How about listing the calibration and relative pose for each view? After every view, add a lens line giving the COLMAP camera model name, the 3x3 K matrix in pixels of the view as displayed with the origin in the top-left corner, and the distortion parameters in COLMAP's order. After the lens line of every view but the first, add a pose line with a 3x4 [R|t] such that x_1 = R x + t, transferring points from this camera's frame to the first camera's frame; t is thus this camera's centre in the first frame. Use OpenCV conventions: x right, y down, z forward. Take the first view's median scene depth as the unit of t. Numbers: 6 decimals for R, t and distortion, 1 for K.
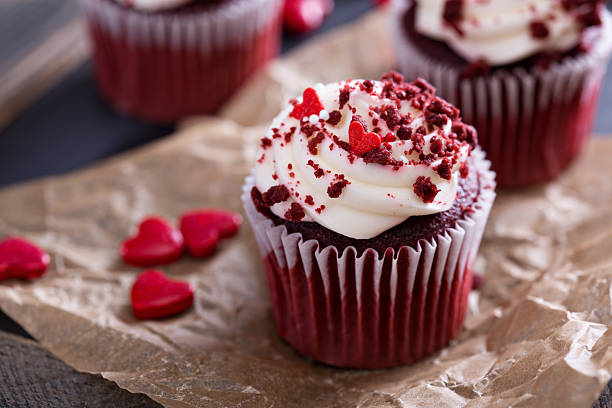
lens RADIAL K [[2438.0, 0, 306.0], [0, 2438.0, 204.0], [0, 0, 1]] dist [-0.308428, -0.374353]
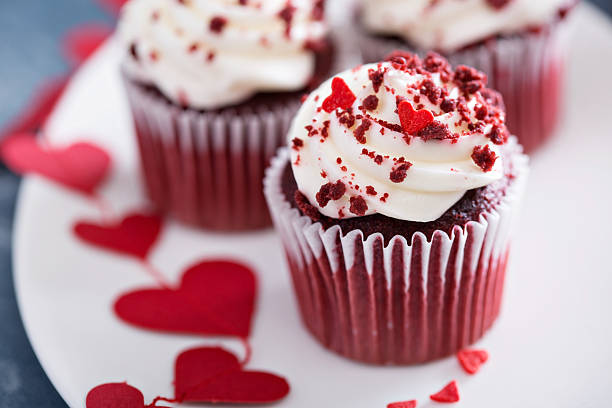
lens RADIAL K [[2438.0, 0, 306.0], [0, 2438.0, 204.0], [0, 0, 1]] dist [-0.308428, -0.374353]
pose [[0.954216, -0.176060, 0.241815, -0.250247], [0.186494, 0.982237, -0.020770, 0.018339], [-0.233862, 0.064916, 0.970100, 0.088995]]
